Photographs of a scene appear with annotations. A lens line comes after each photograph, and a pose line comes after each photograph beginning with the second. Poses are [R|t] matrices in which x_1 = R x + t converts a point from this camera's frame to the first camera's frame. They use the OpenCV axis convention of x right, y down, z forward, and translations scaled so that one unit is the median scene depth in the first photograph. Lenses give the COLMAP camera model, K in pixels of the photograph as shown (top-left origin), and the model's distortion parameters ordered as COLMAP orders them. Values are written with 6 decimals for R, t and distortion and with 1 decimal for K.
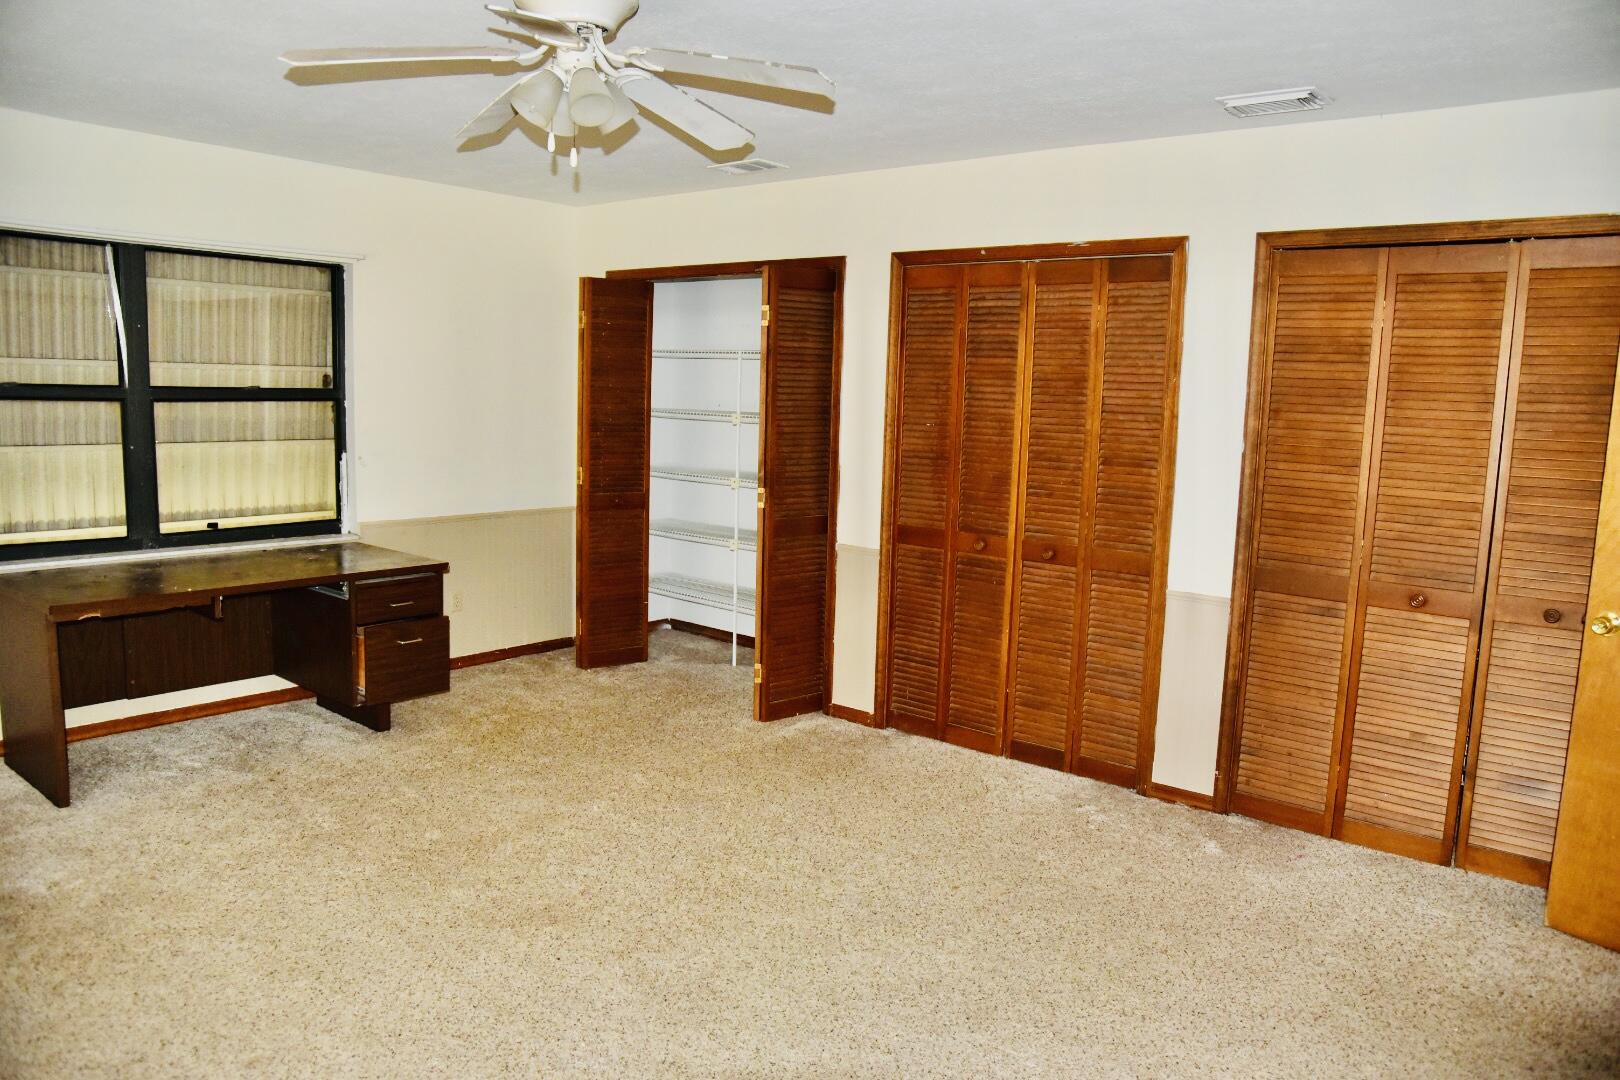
lens RADIAL K [[1135.0, 0, 810.0], [0, 1135.0, 540.0], [0, 0, 1]] dist [-0.009143, -0.001644]
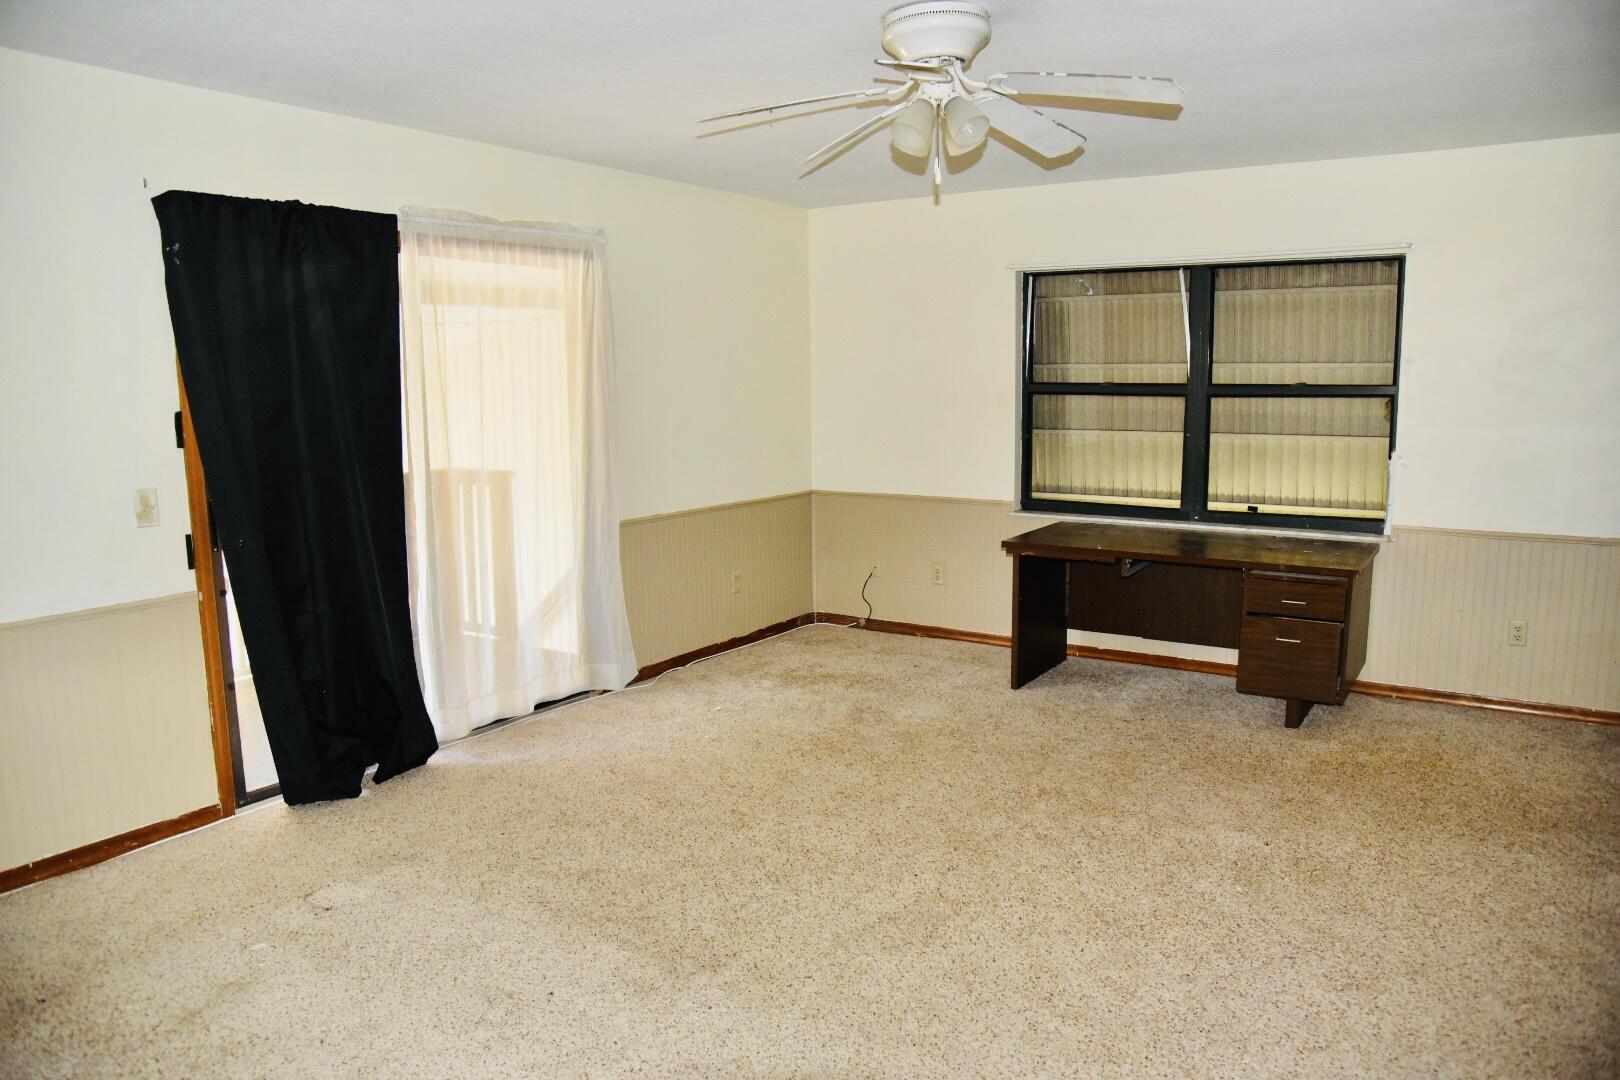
lens RADIAL K [[1165.4, 0, 811.1], [0, 1165.4, 548.0], [0, 0, 1]] dist [-0.019084, -0.001672]
pose [[0.140804, 0.126165, -0.981966, 0.558824], [-0.120507, 0.986656, 0.109488, -0.049953], [0.982676, 0.102918, 0.154129, 0.419601]]
